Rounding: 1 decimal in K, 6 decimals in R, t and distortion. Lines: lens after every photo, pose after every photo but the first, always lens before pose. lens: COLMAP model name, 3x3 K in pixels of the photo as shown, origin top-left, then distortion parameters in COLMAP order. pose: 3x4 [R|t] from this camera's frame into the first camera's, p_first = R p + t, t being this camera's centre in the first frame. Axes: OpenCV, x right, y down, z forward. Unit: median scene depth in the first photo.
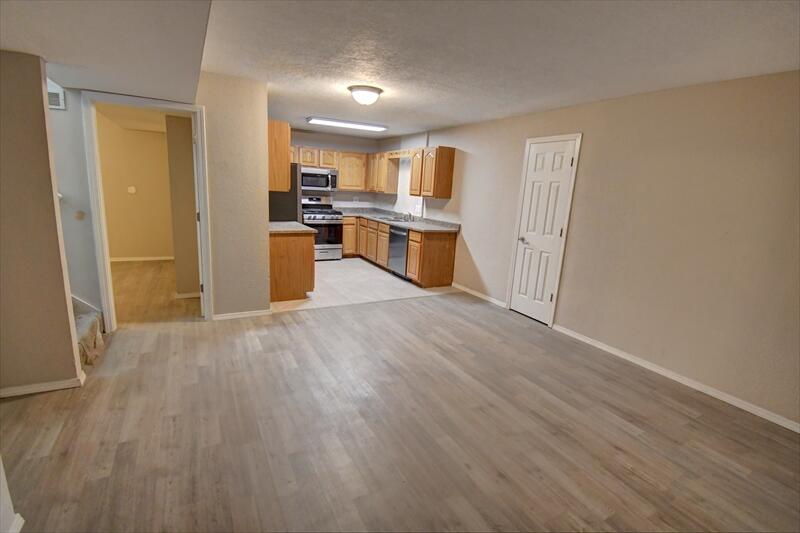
lens RADIAL K [[378.6, 0, 413.1], [0, 378.6, 266.6], [0, 0, 1]] dist [-0.016414, -0.001079]
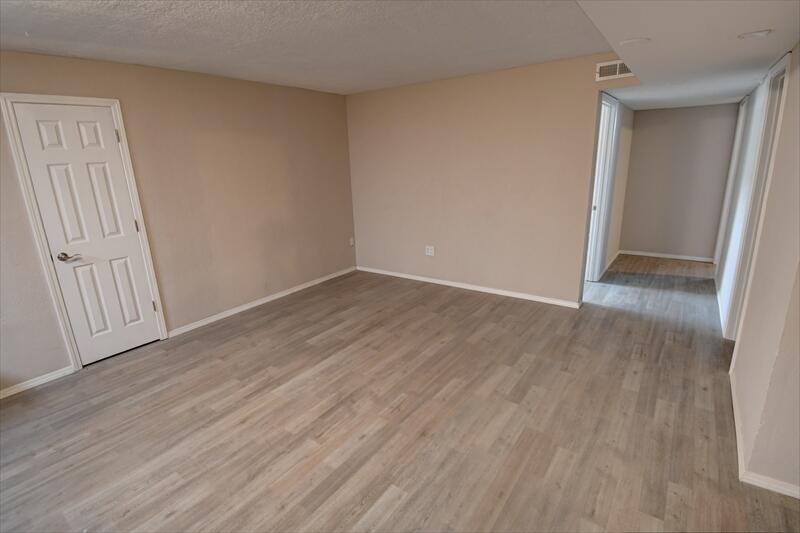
lens RADIAL K [[387.6, 0, 400.0], [0, 387.6, 266.5], [0, 0, 1]] dist [0.025827, -0.028923]
pose [[-0.406687, -0.290958, 0.865996, -0.716698], [0.200857, 0.896256, 0.395451, -0.286869], [-0.891214, 0.334766, -0.306054, 1.006041]]
